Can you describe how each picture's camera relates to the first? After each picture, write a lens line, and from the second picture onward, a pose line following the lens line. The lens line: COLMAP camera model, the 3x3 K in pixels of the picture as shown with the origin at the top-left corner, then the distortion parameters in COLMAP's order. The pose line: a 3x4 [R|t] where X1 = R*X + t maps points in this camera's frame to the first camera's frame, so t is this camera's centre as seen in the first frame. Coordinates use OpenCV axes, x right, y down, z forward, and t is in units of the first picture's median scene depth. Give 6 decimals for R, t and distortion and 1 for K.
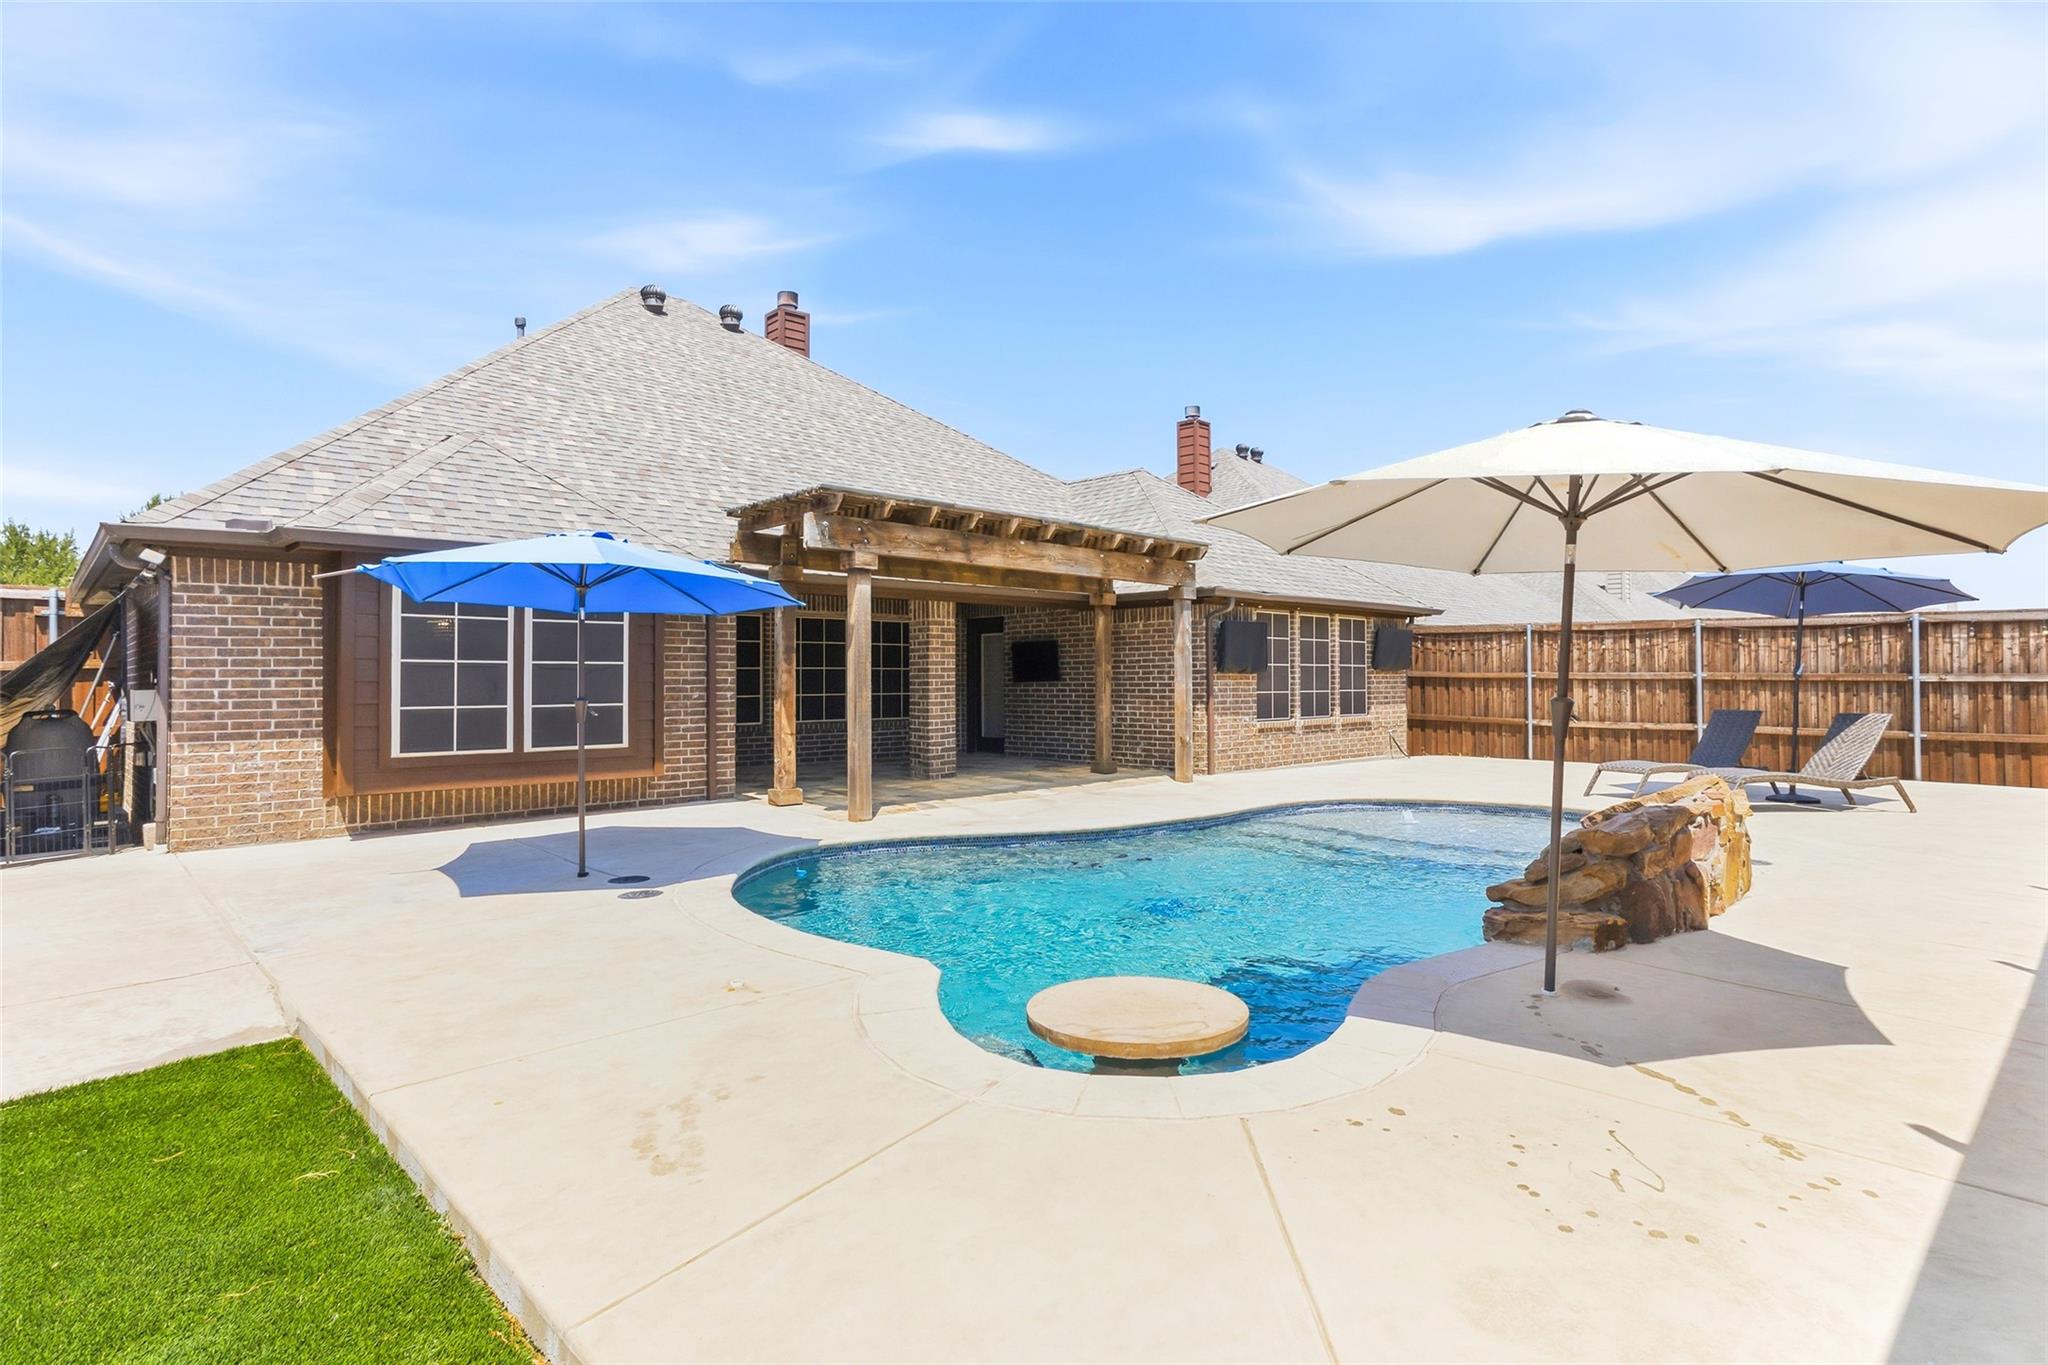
lens RADIAL K [[1092.1, 0, 1024.0], [0, 1092.1, 682.5], [0, 0, 1]] dist [-0.016312, 0.000199]
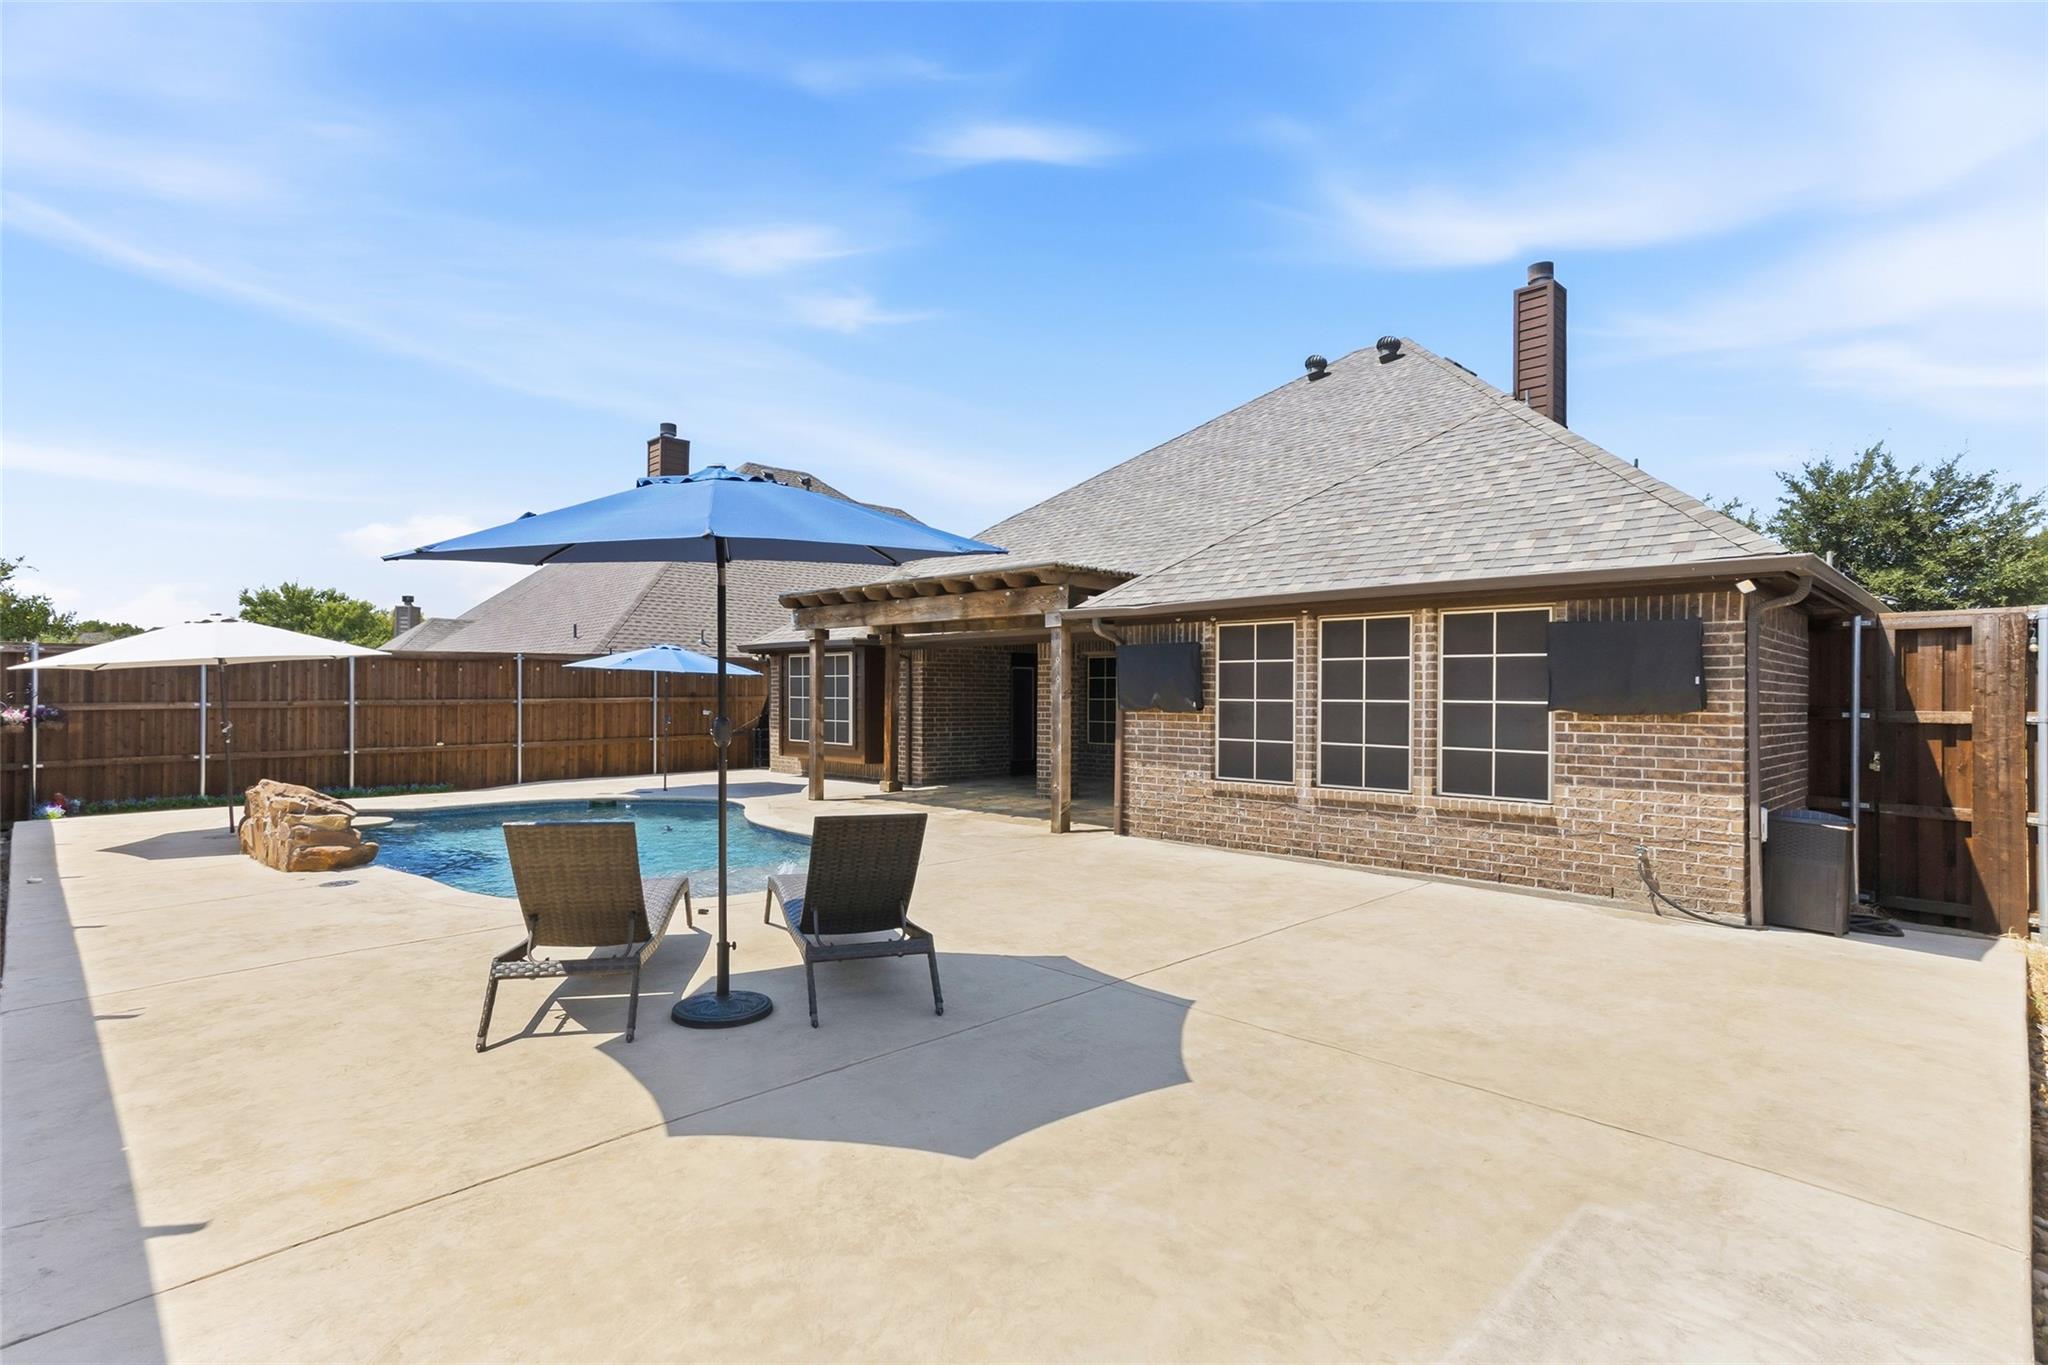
lens RADIAL K [[993.0, 0, 1024.0], [0, 993.0, 682.5], [0, 0, 1]] dist [-0.015912, -0.000028]
pose [[0.020672, -0.007830, -0.999756, 0.946368], [-0.004260, 0.999960, -0.007920, -0.024451], [0.999777, 0.004422, 0.020637, 0.947131]]
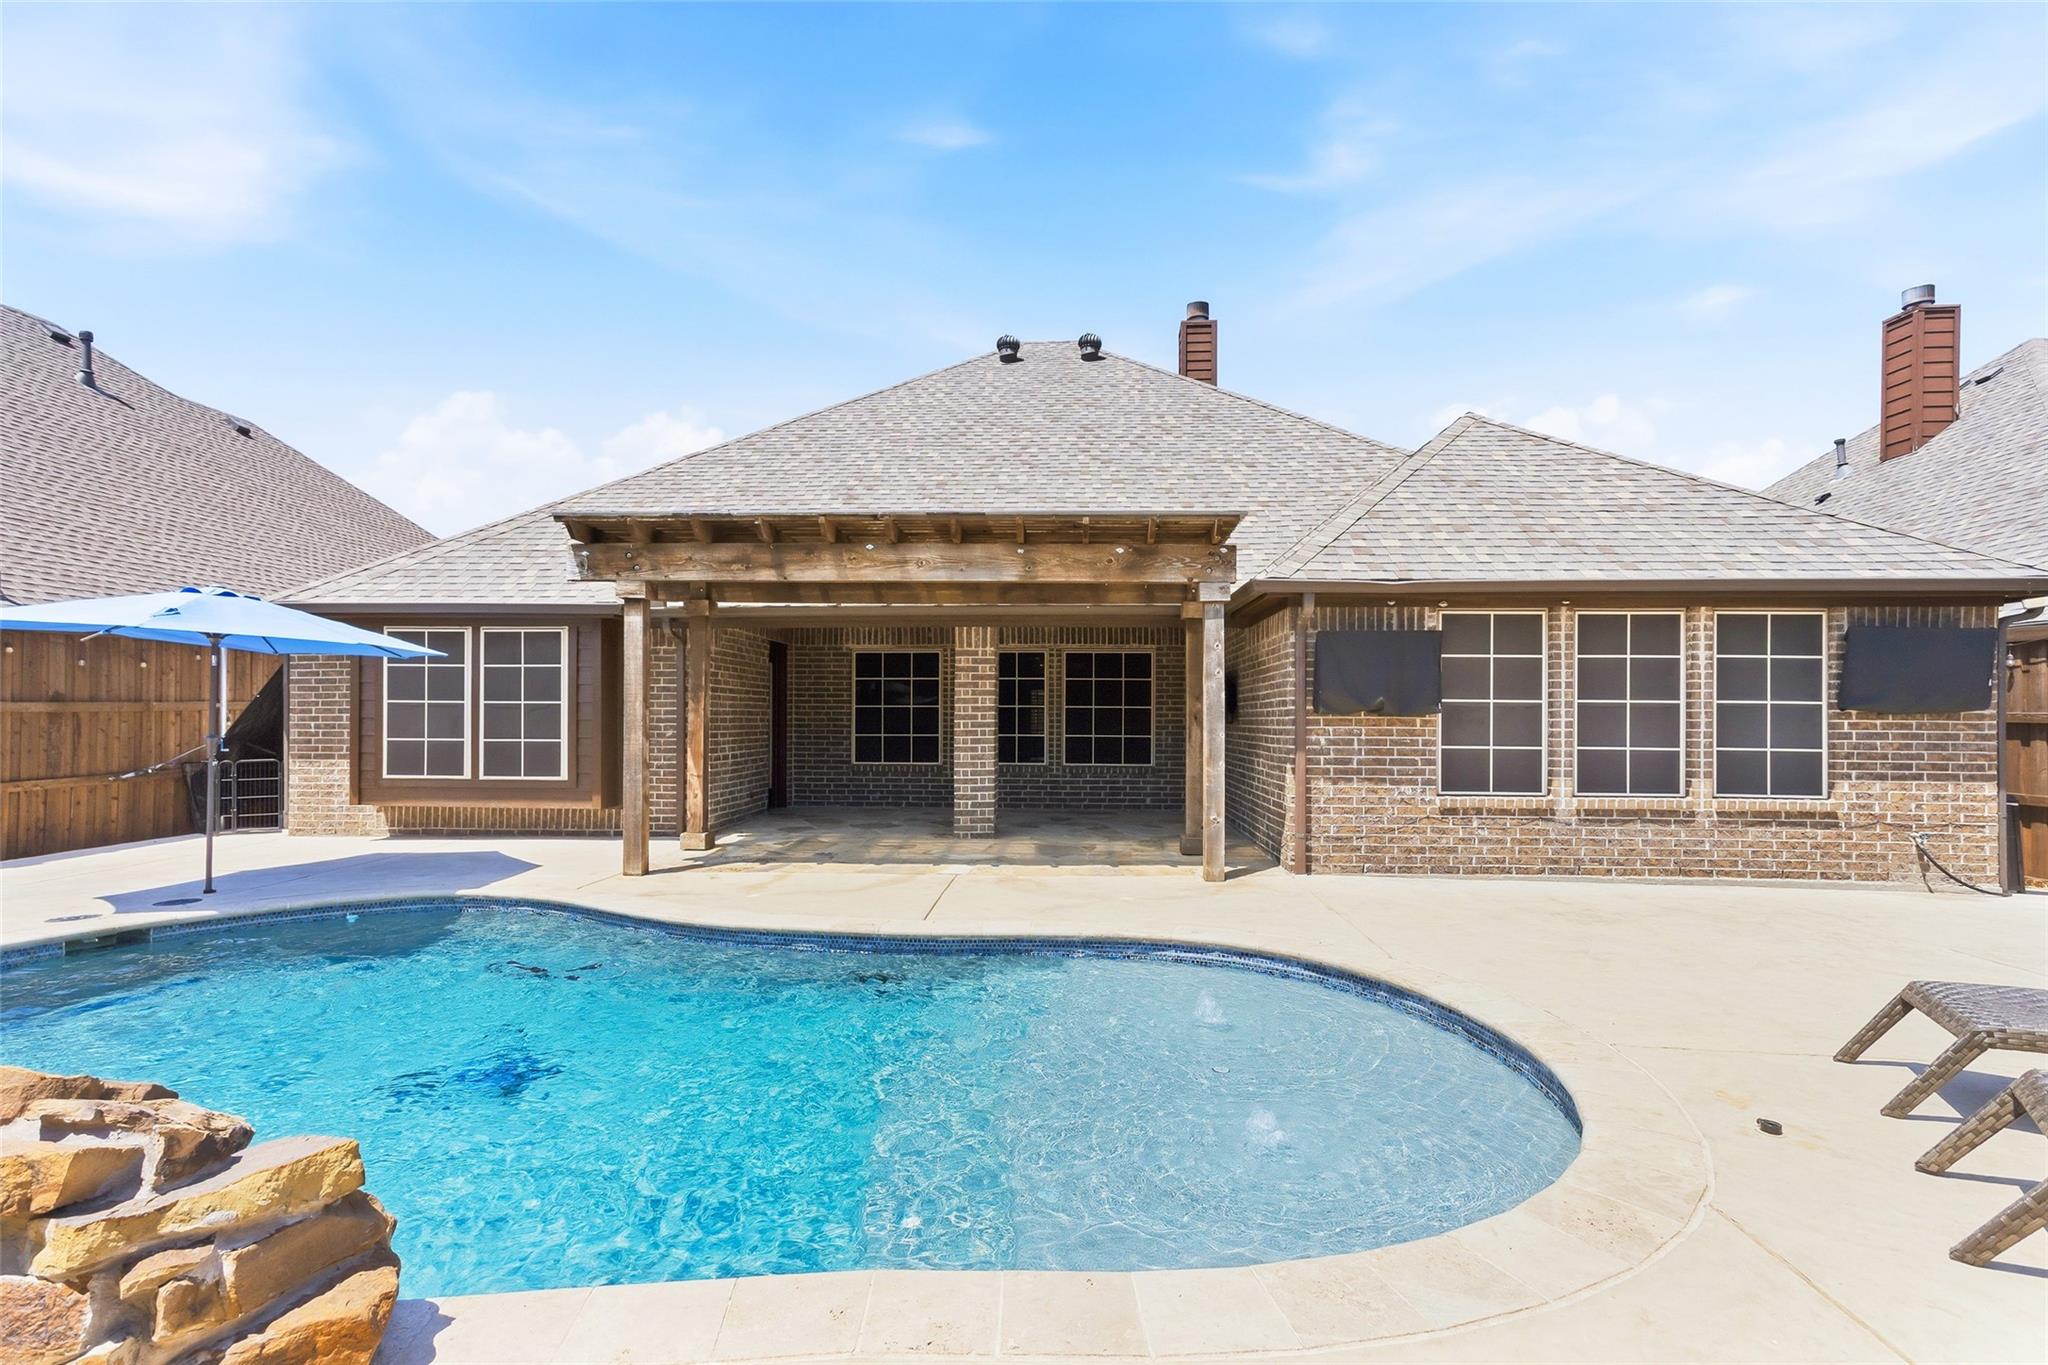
lens RADIAL K [[999.7, 0, 988.2], [0, 999.7, 714.3], [0, 0, 1]] dist [-0.034142, 0.031762]
pose [[0.672342, 0.005985, -0.740217, 0.496137], [-0.009007, 0.999959, -0.000096, -0.007411], [0.740186, 0.006732, 0.672368, 0.492429]]
